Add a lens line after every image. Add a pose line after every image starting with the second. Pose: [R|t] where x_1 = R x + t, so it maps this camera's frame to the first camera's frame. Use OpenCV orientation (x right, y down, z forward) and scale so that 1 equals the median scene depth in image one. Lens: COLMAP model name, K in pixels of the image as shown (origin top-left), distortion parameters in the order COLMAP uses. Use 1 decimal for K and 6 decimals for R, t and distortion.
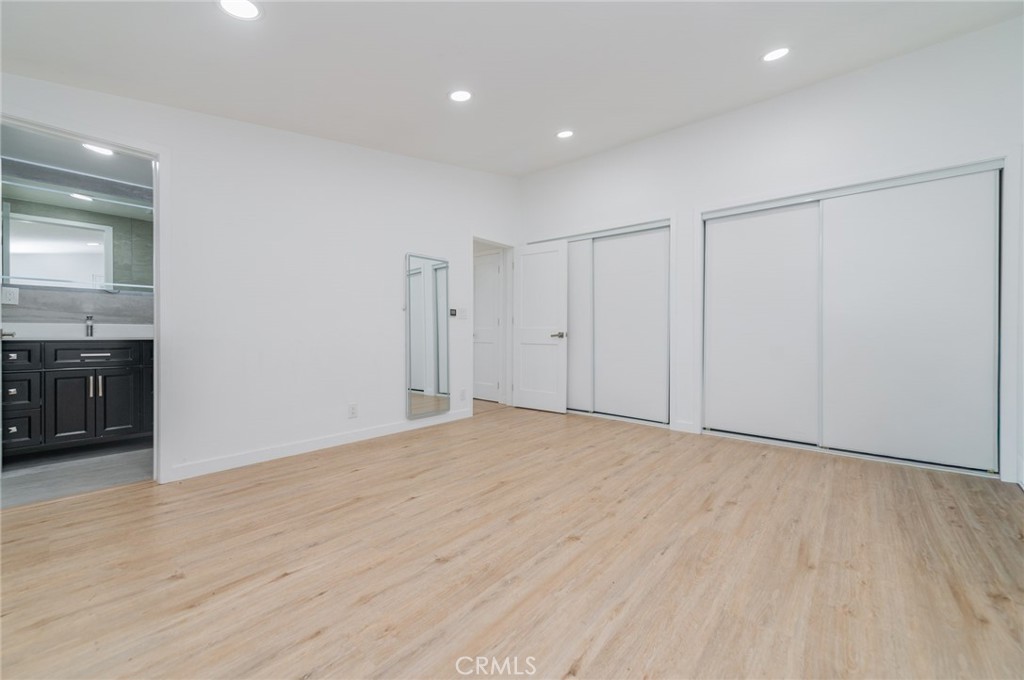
lens RADIAL K [[402.9, 0, 513.2], [0, 402.9, 340.3], [0, 0, 1]] dist [0.014942, -0.005113]
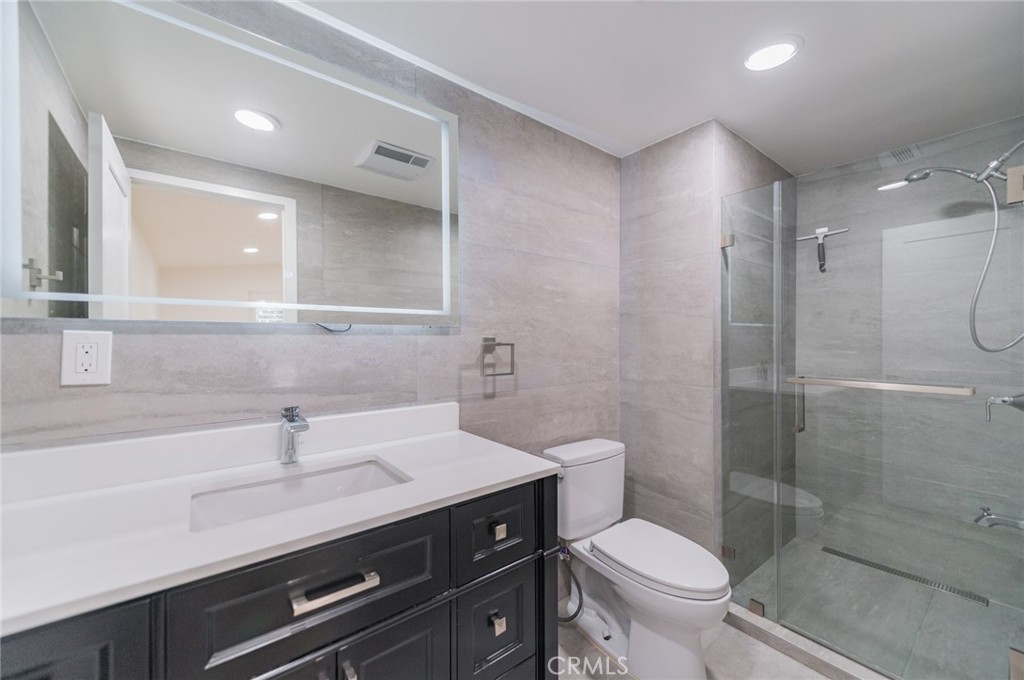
lens RADIAL K [[402.9, 0, 513.2], [0, 402.9, 340.3], [0, 0, 1]] dist [0.014942, -0.005113]
pose [[0.979344, -0.011639, -0.201866, -0.868778], [0.009673, 0.999896, -0.010721, -0.118876], [0.201969, 0.008547, 0.979355, 0.774910]]
